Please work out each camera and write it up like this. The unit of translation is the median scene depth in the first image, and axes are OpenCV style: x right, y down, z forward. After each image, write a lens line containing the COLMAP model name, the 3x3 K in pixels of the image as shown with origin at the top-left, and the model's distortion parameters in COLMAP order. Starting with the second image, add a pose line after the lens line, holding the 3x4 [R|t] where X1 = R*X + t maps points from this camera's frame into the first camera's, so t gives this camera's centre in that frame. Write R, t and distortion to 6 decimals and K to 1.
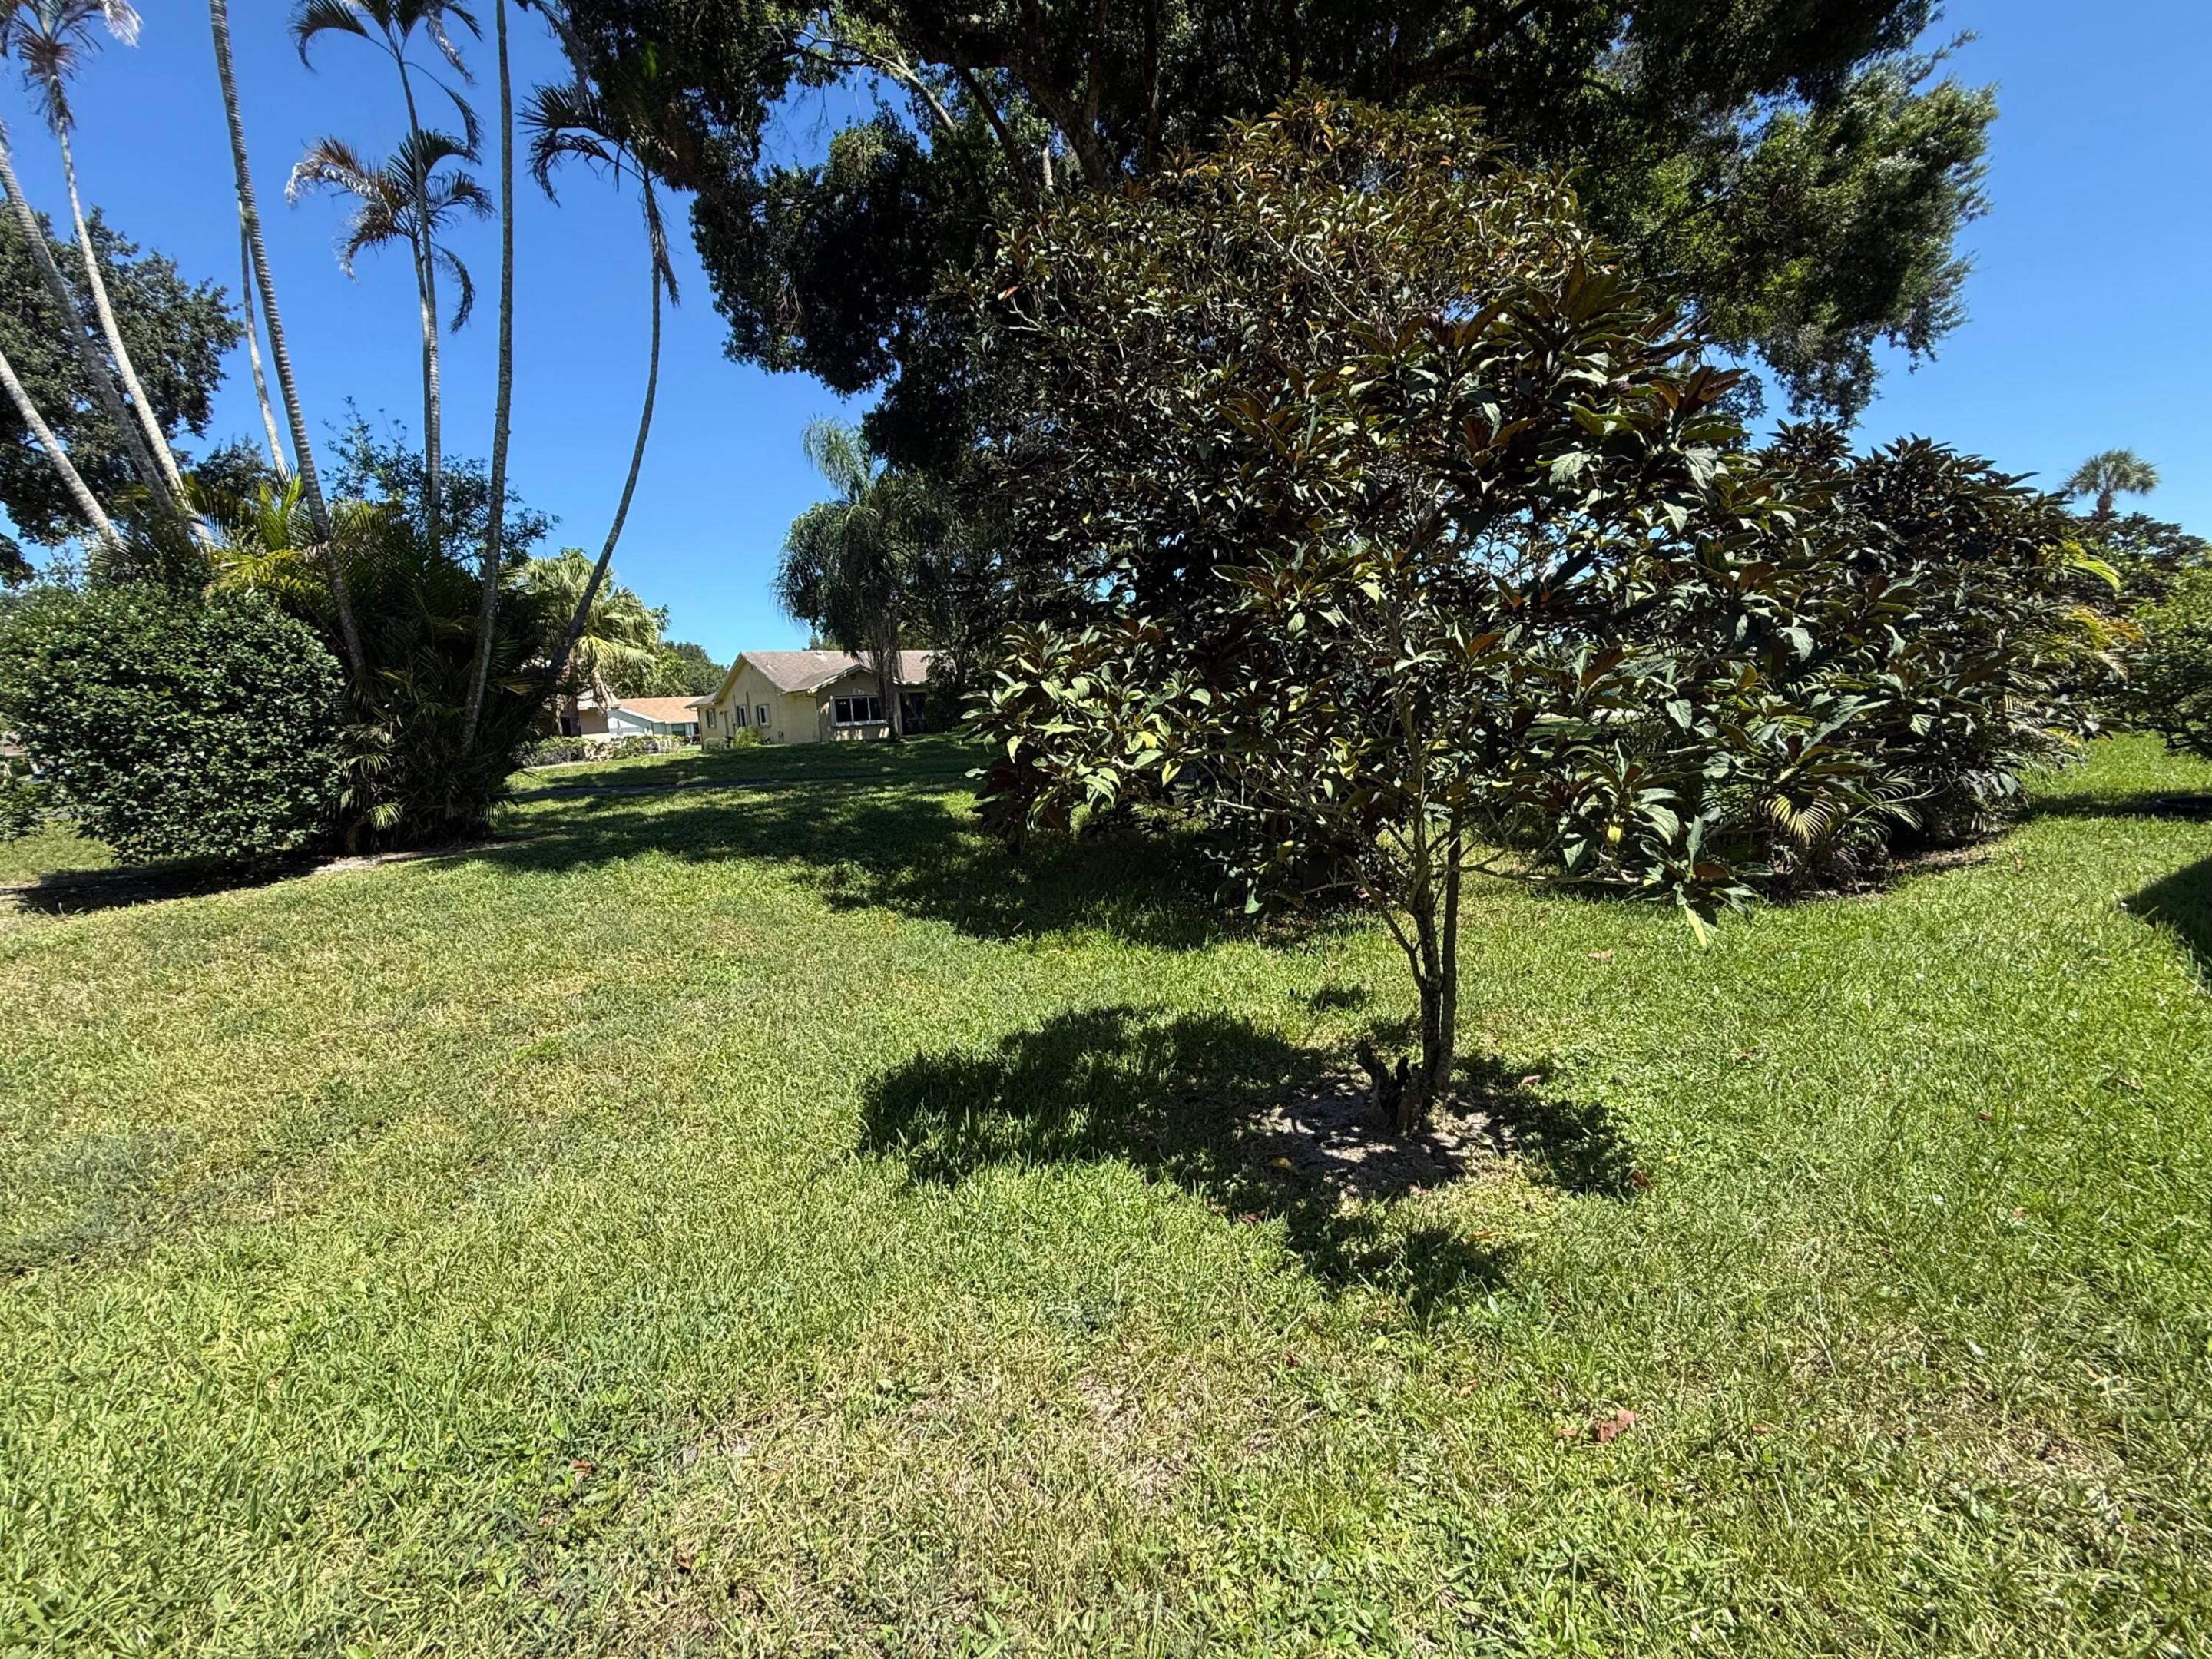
lens RADIAL K [[881.8, 0, 1099.8], [0, 881.8, 829.4], [0, 0, 1]] dist [0.000219, -0.000152]
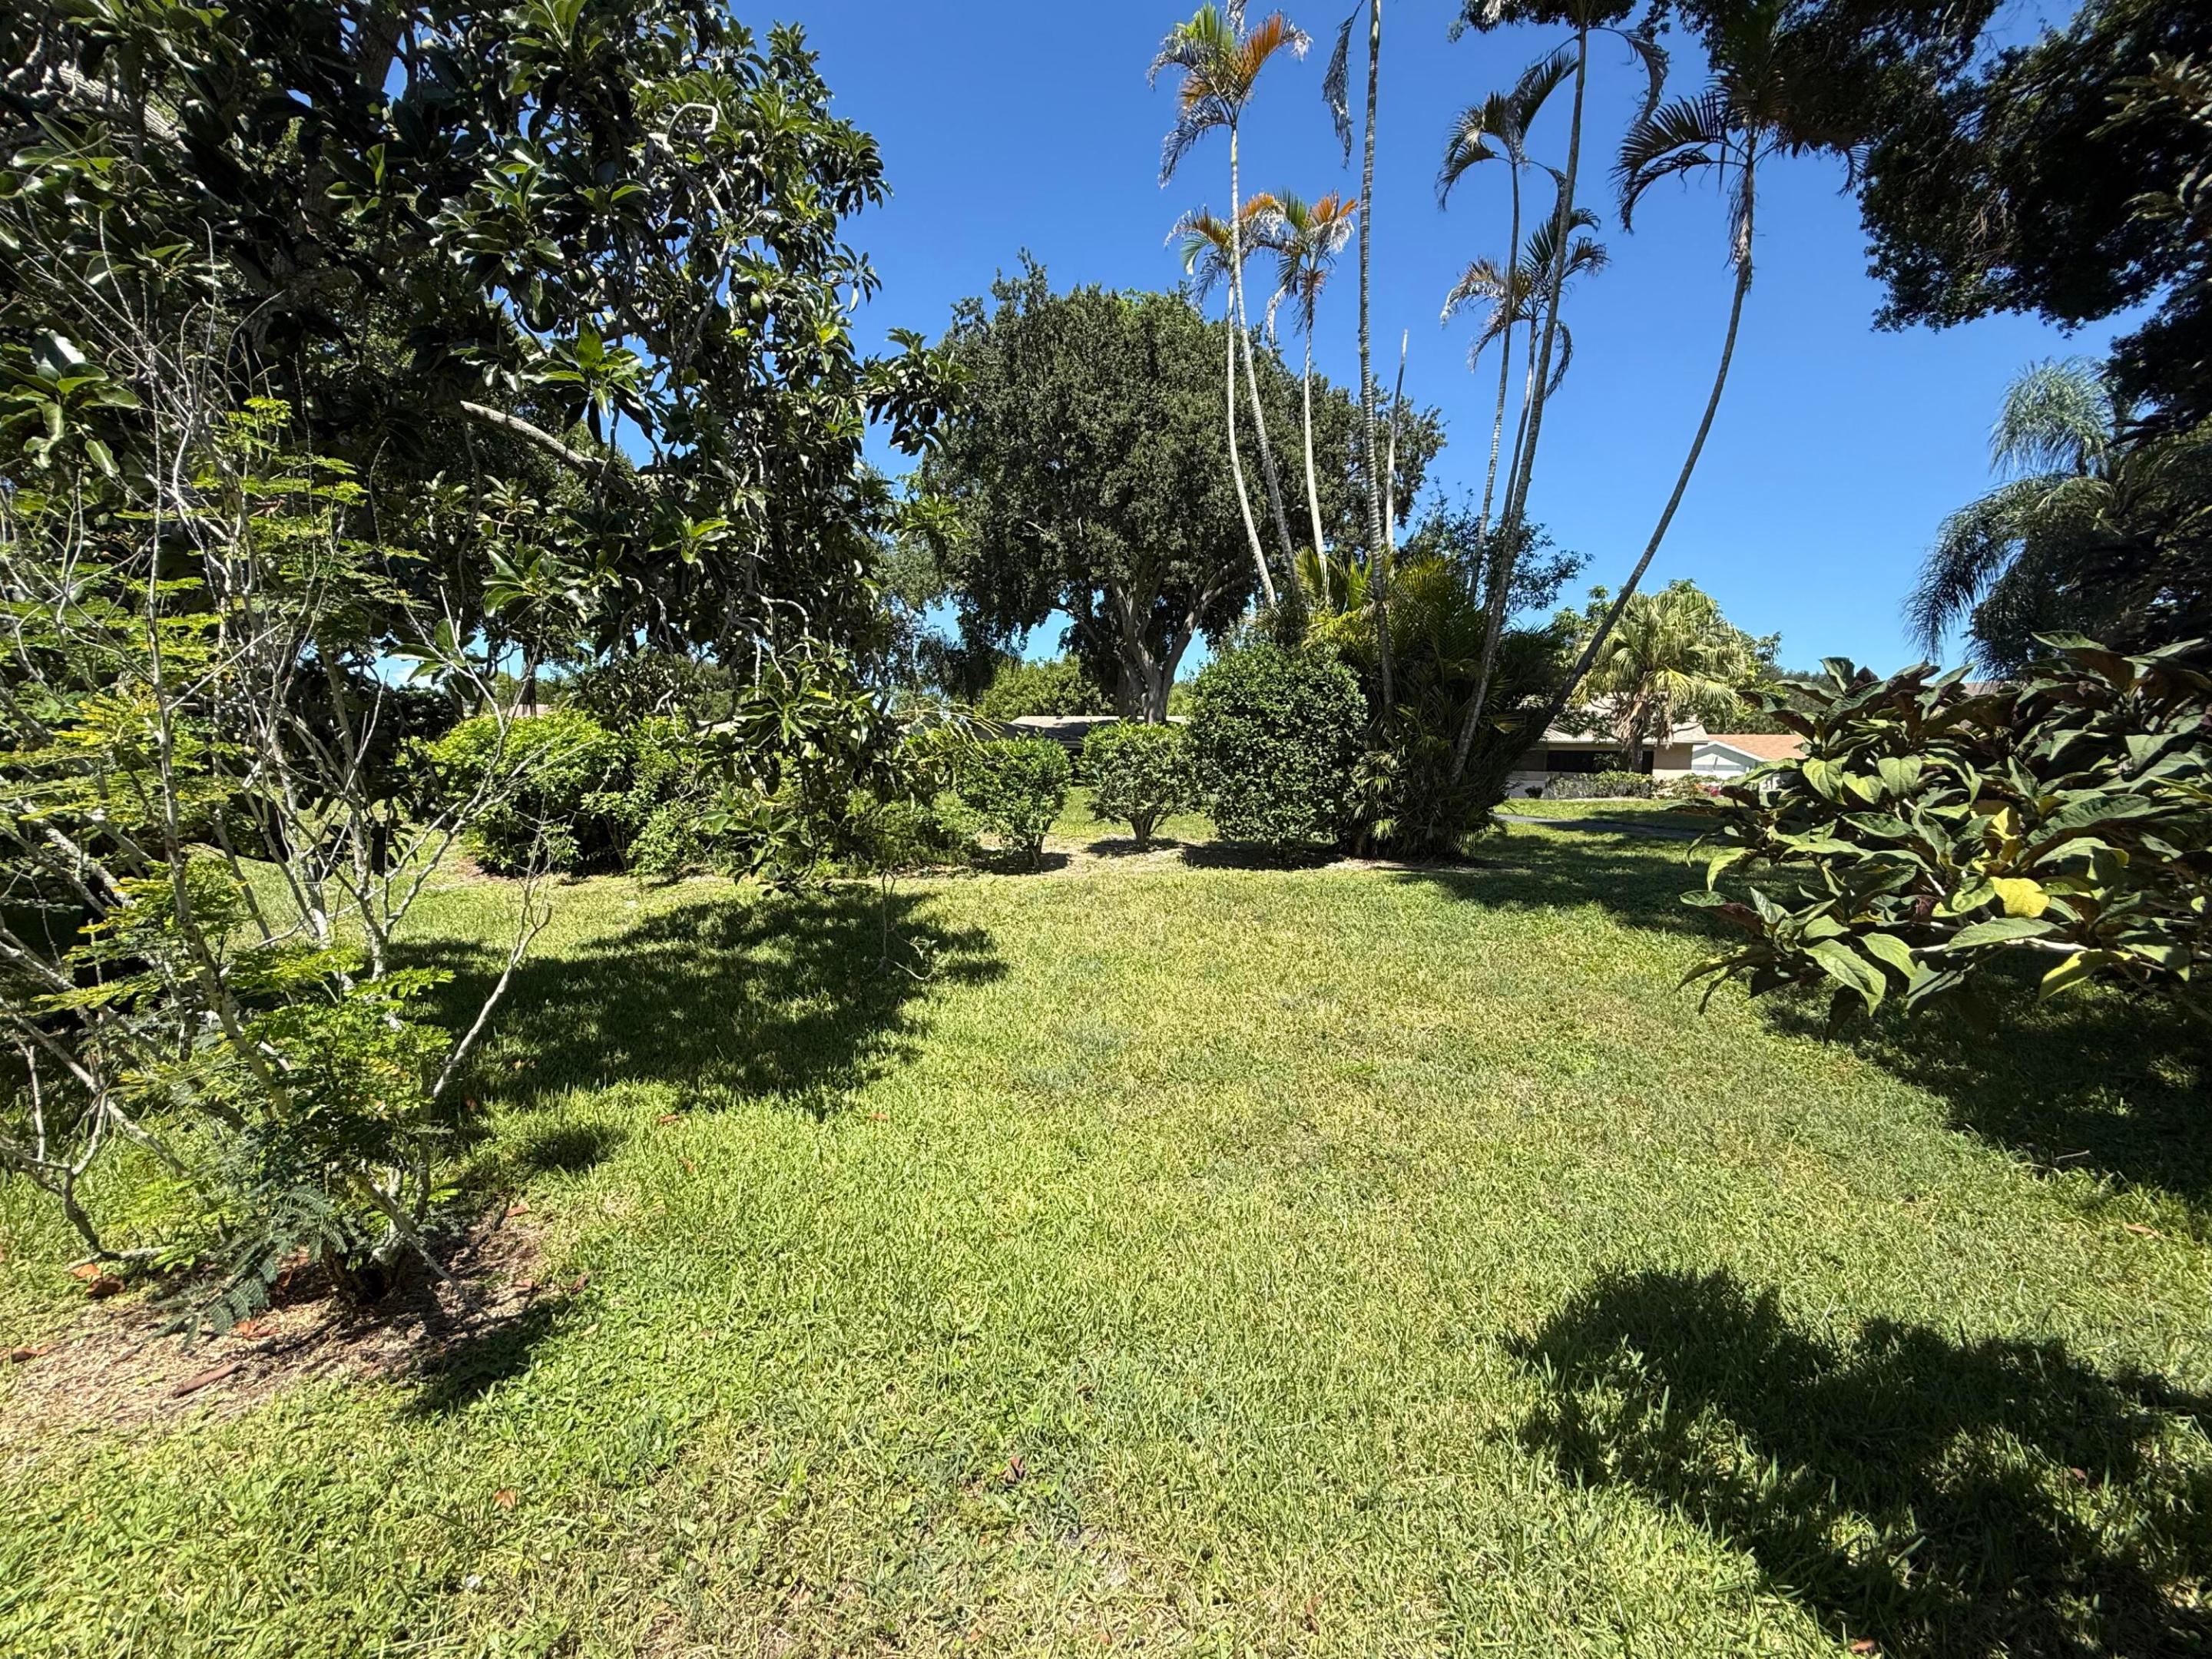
lens RADIAL K [[907.1, 0, 1136.5], [0, 907.1, 837.5], [0, 0, 1]] dist [0.002127, 0.000127]
pose [[0.498483, 0.137287, -0.855960, 0.065377], [-0.165298, 0.984317, 0.061610, -0.024655], [0.850994, 0.110776, 0.513359, 0.098255]]
